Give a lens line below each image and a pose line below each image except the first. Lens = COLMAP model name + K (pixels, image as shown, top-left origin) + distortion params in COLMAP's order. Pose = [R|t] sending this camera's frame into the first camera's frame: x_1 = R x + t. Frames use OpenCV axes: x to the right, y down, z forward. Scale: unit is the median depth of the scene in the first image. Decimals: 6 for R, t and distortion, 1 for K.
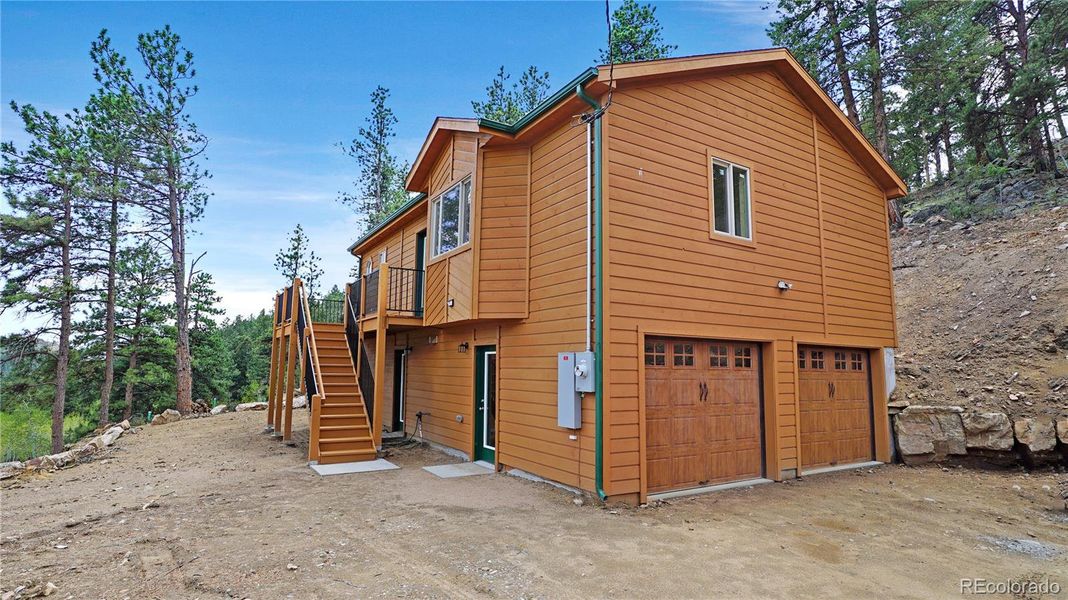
lens RADIAL K [[500.5, 0, 534.0], [0, 500.5, 300.0], [0, 0, 1]] dist [-0.055096, 0.013004]
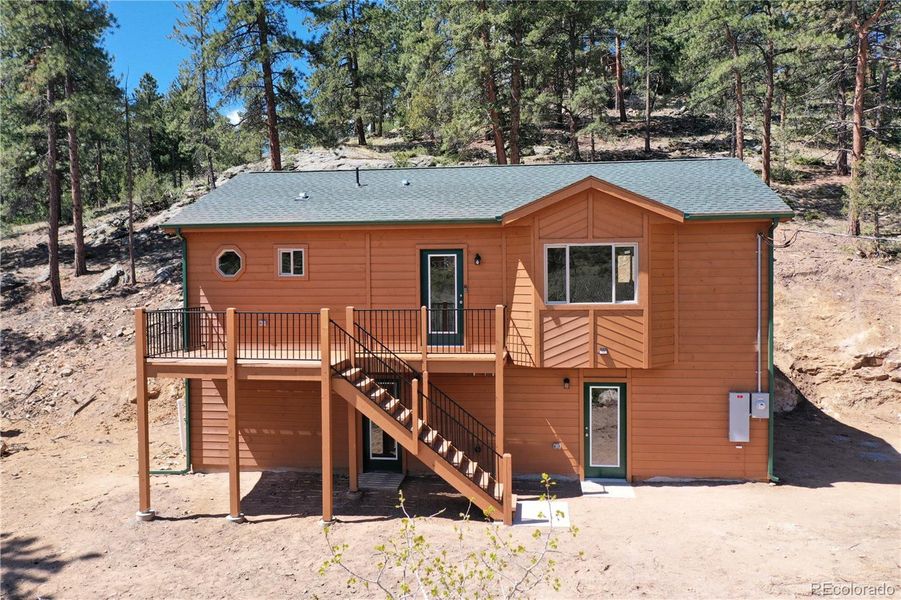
lens RADIAL K [[715.6, 0, 450.5], [0, 715.6, 300.0], [0, 0, 1]] dist [0.000870, -0.002342]
pose [[0.632453, -0.047978, 0.773111, -0.974004], [-0.083038, 0.988129, 0.129252, -0.172719], [-0.770135, -0.145943, 0.620961, 0.162554]]
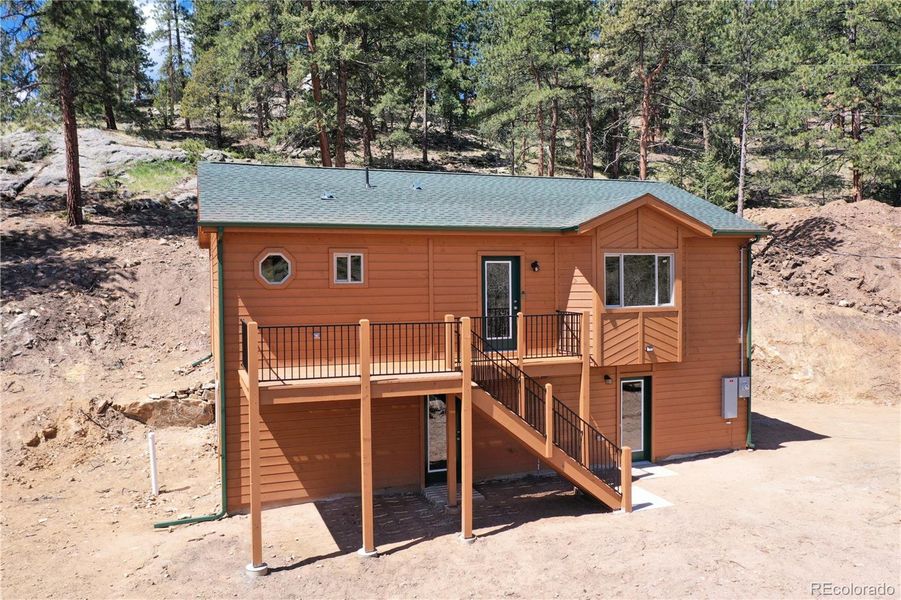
lens RADIAL K [[715.6, 0, 450.5], [0, 715.6, 300.0], [0, 0, 1]] dist [0.000870, -0.002342]
pose [[0.203712, -0.051131, 0.977695, -1.224137], [-0.115982, 0.990343, 0.075959, -0.117700], [-0.972137, -0.128869, 0.195815, 0.685068]]
